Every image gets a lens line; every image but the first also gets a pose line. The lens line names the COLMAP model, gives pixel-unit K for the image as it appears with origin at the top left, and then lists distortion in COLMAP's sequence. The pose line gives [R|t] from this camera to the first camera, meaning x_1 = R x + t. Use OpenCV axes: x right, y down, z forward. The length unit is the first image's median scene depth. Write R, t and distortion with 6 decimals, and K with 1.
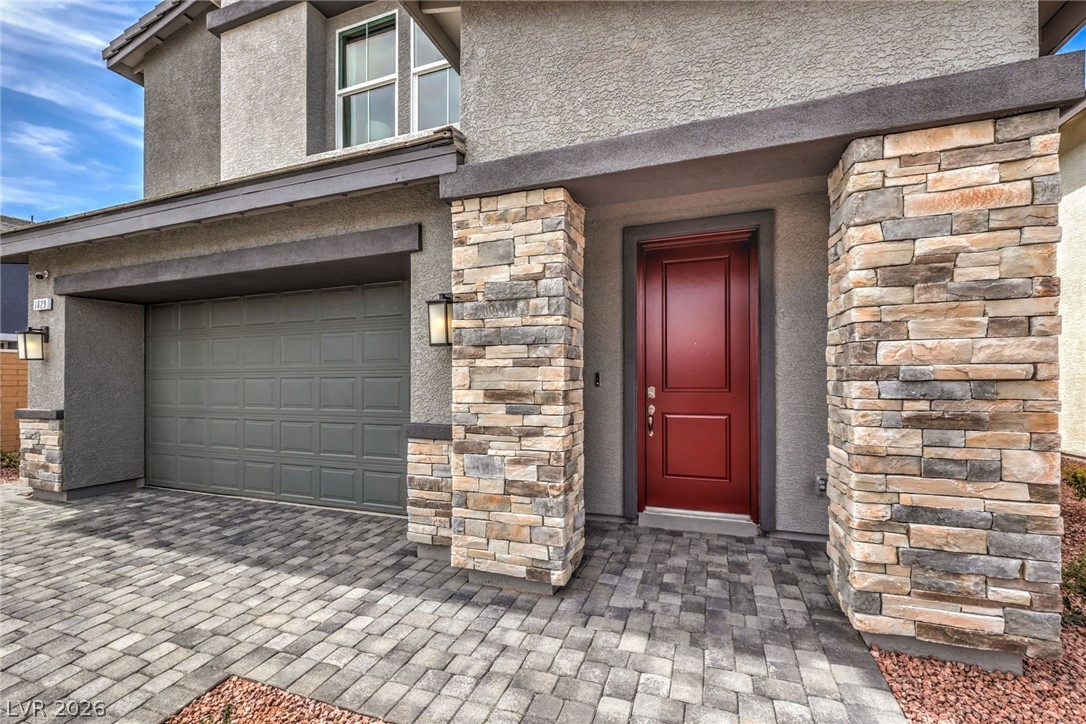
lens RADIAL K [[452.7, 0, 552.1], [0, 452.7, 354.1], [0, 0, 1]] dist [-0.001086, -0.000219]
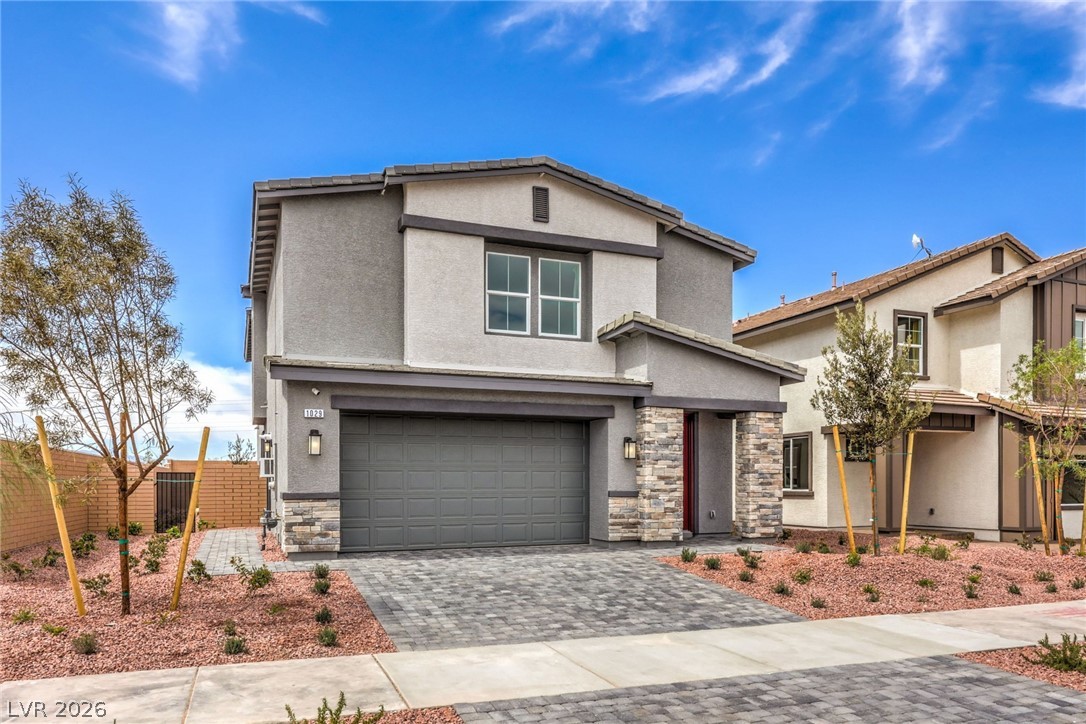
lens RADIAL K [[746.1, 0, 541.4], [0, 746.1, 392.3], [0, 0, 1]] dist [0.005749, 0.000091]
pose [[0.745402, 0.084766, 0.661204, -3.904641], [-0.037986, 0.995672, -0.084821, -0.018686], [-0.665532, 0.038110, 0.745396, -2.053368]]
